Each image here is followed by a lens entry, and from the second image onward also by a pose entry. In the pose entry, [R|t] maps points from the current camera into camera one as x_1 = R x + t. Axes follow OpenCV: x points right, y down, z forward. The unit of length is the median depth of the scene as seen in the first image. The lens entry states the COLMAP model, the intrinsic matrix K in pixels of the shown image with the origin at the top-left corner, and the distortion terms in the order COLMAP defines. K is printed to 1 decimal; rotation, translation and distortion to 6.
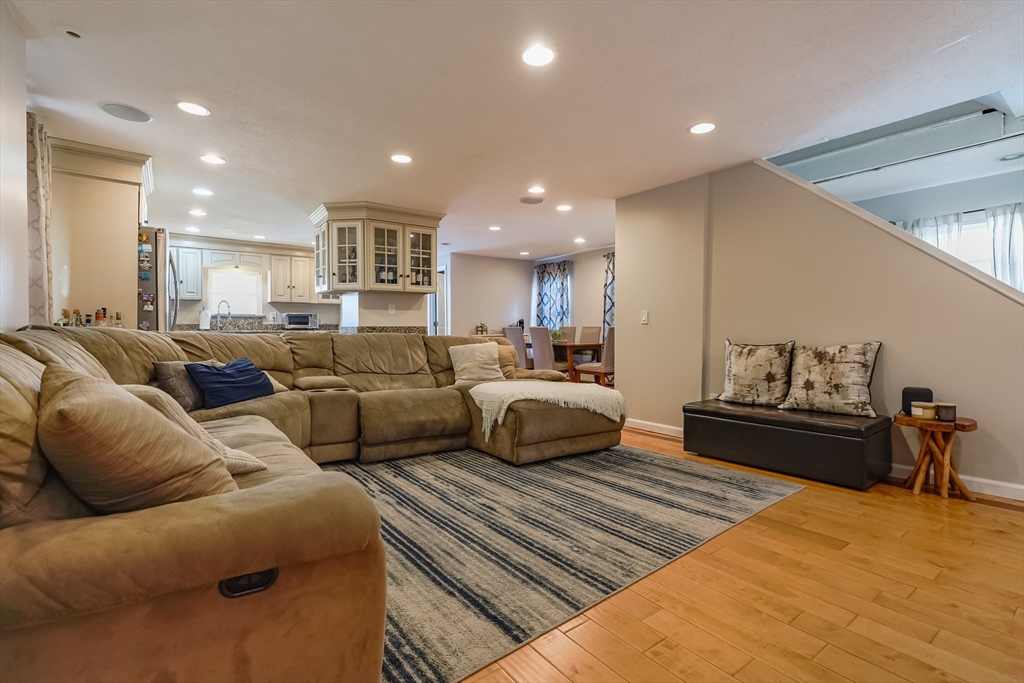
lens RADIAL K [[472.0, 0, 502.4], [0, 472.0, 334.7], [0, 0, 1]] dist [-0.007573, 0.002806]
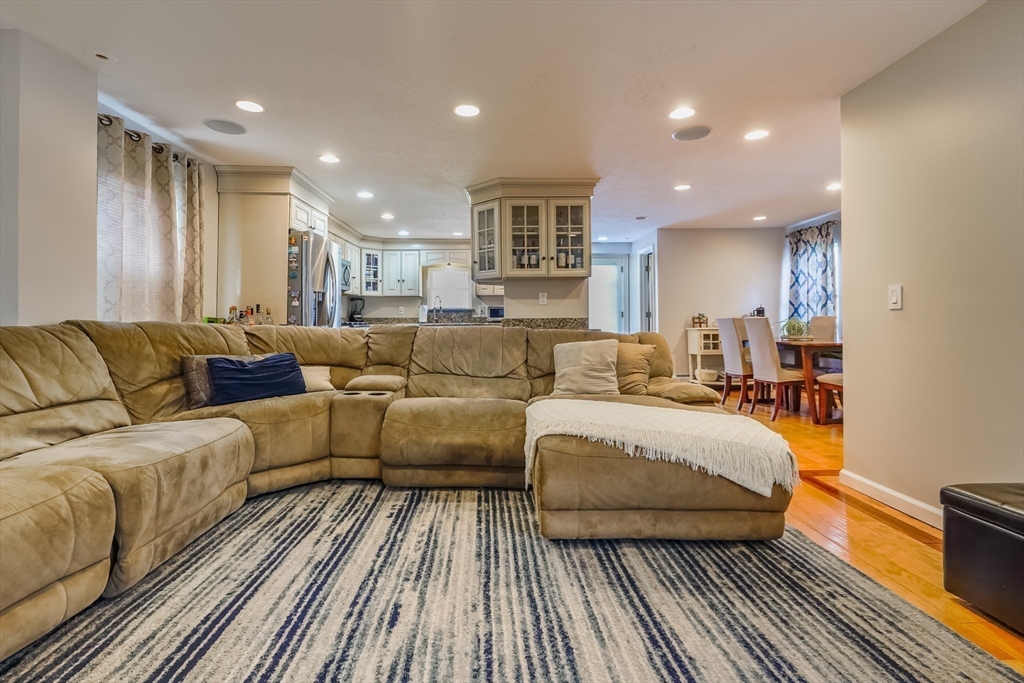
lens RADIAL K [[472.0, 0, 492.5], [0, 472.0, 314.8], [0, 0, 1]] dist [-0.007573, 0.002806]
pose [[0.825517, -0.012826, -0.564232, 0.240553], [-0.001512, 0.999688, -0.024936, -0.003016], [0.564376, 0.021438, 0.825240, 0.323156]]
